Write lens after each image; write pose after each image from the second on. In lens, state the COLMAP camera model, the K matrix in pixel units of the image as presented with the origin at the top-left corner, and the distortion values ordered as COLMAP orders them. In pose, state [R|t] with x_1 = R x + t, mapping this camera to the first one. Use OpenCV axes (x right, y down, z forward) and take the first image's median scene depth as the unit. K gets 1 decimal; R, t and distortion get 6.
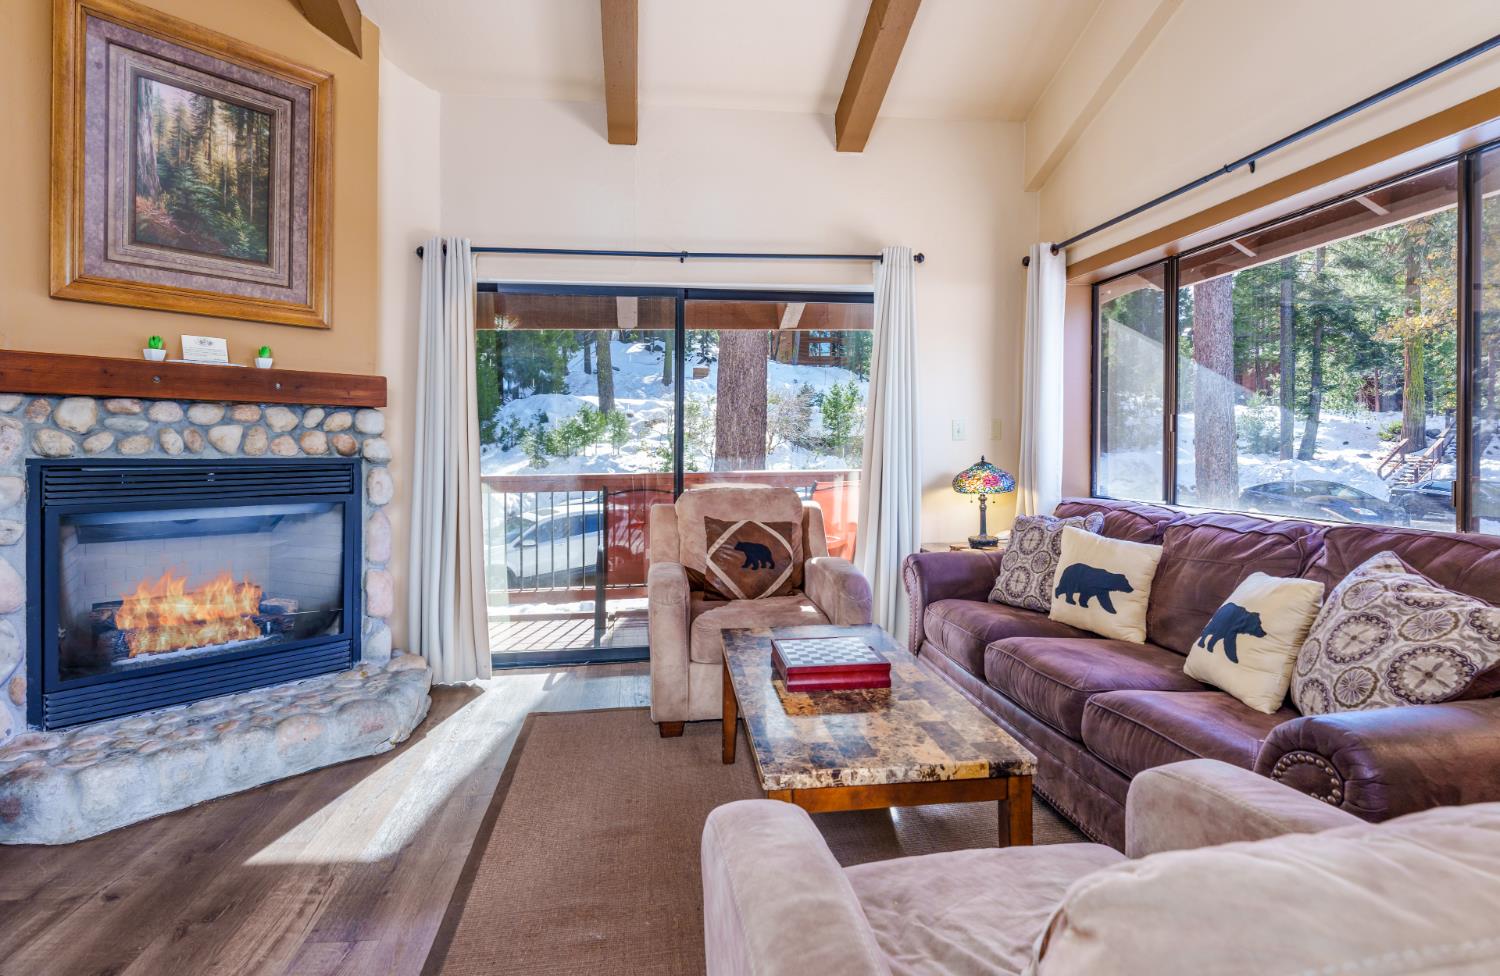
lens RADIAL K [[732.0, 0, 727.1], [0, 732.0, 454.5], [0, 0, 1]] dist [-0.001718, -0.011354]
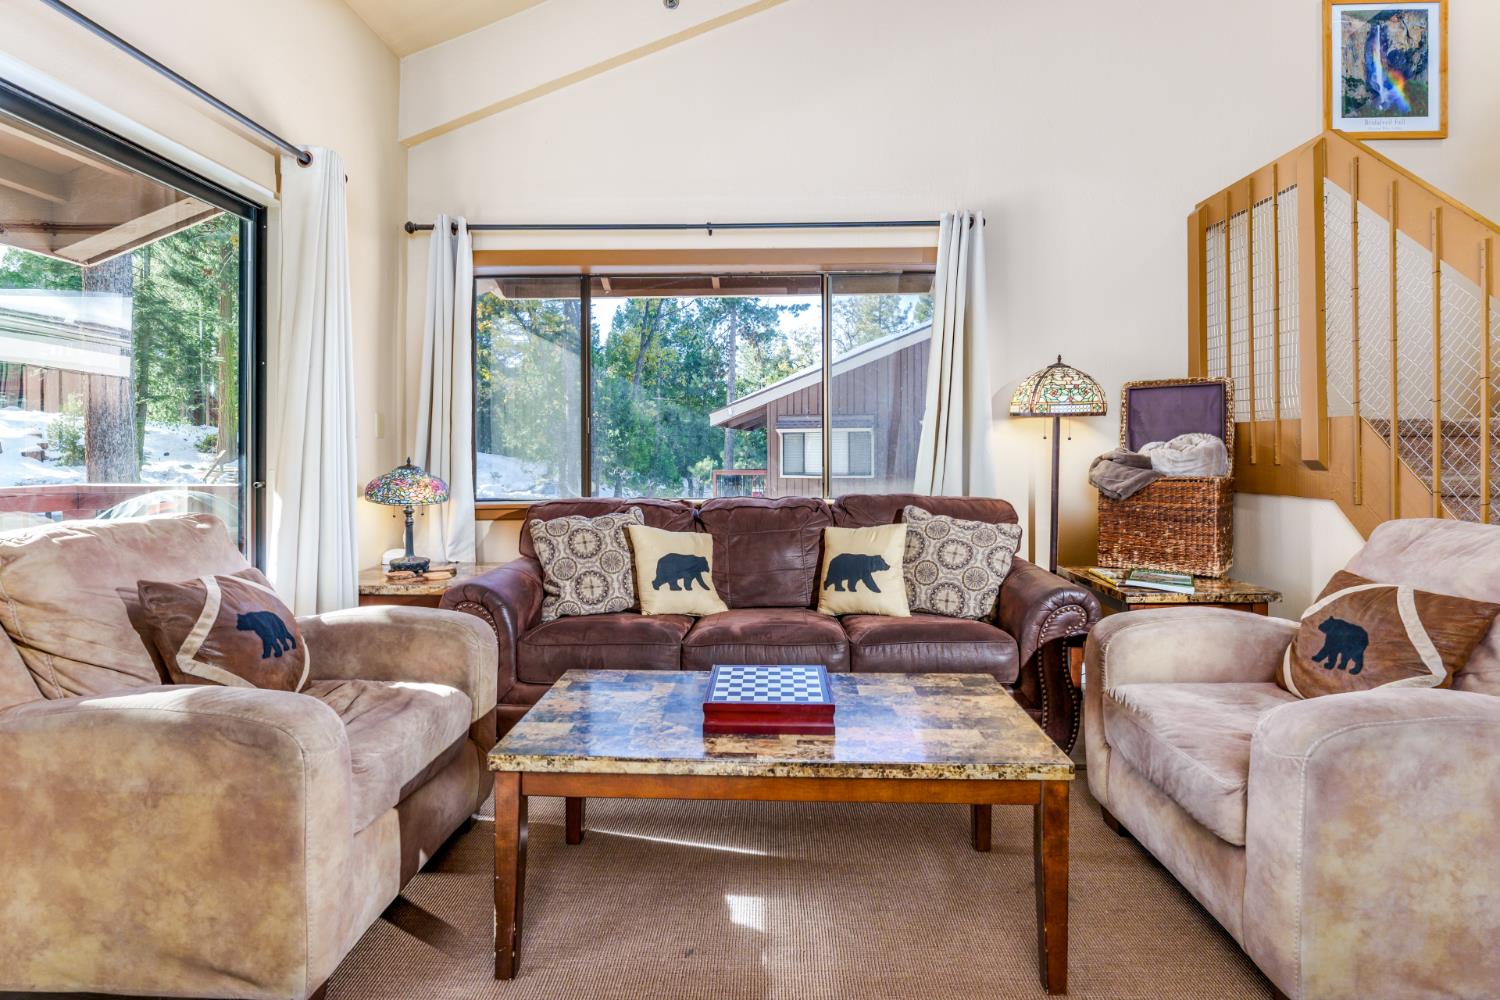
lens RADIAL K [[728.7, 0, 755.5], [0, 728.7, 456.2], [0, 0, 1]] dist [0.000955, 0.000010]
pose [[0.131661, 0.003421, 0.991289, -0.445936], [0.011146, 0.999926, -0.004931, 0.011236], [-0.991232, 0.011698, 0.131613, 0.595774]]
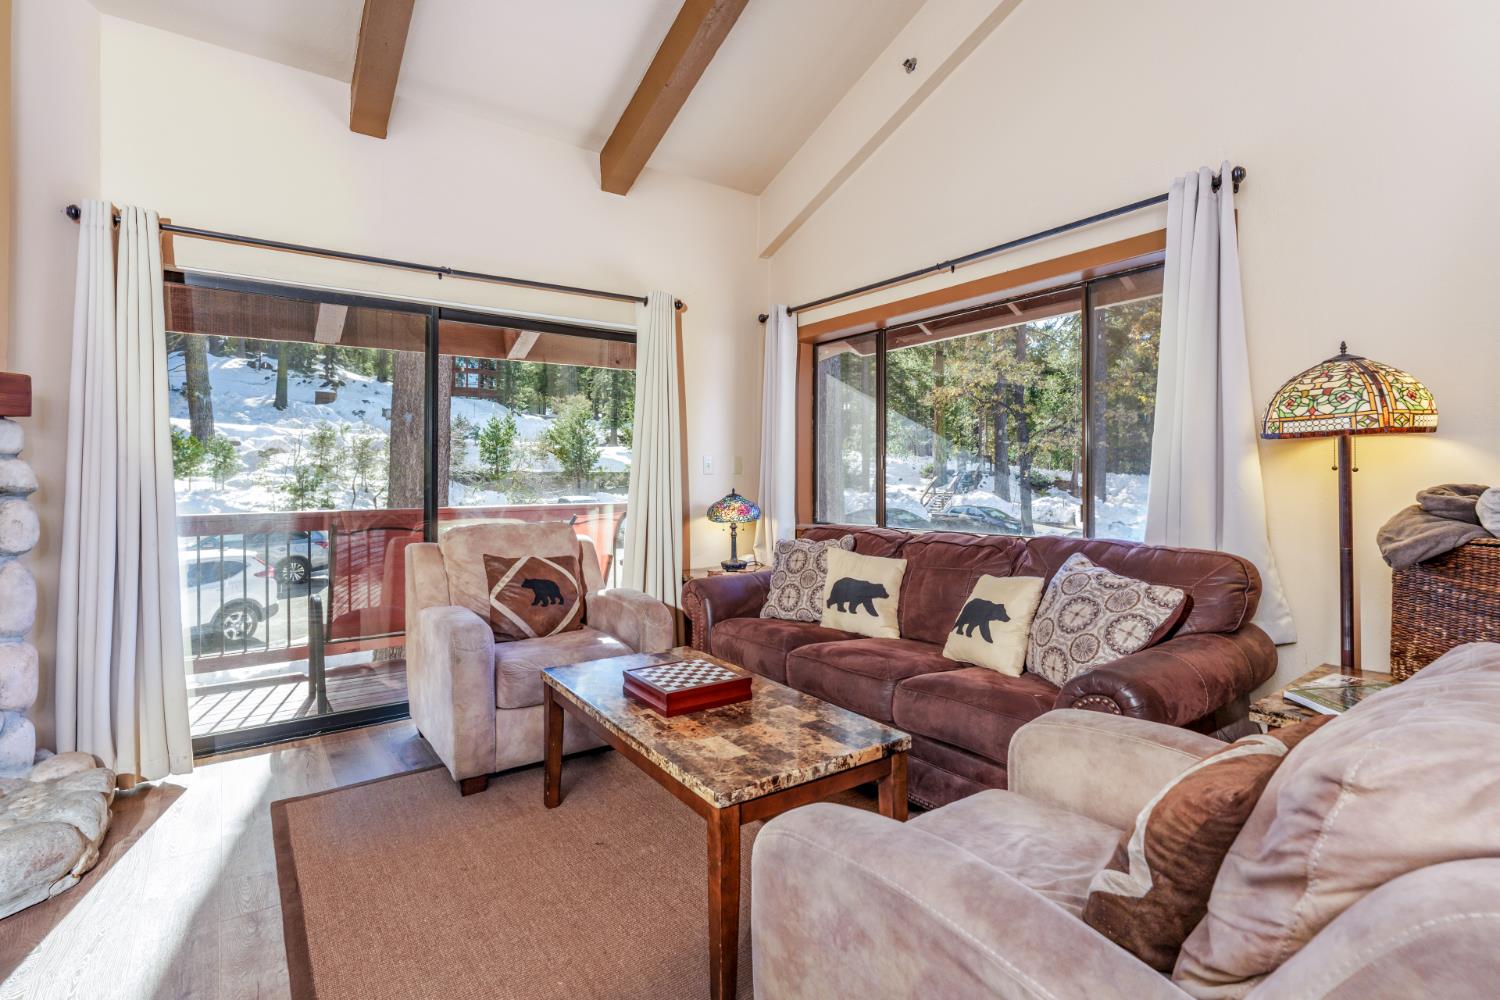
lens RADIAL K [[714.7, 0, 745.9], [0, 714.7, 483.9], [0, 0, 1]] dist [-0.015121, -0.000682]
pose [[0.875575, 0.001018, 0.483082, -0.182497], [0.002570, 0.999974, -0.006764, 0.002104], [-0.483076, 0.007164, 0.875549, 0.042131]]
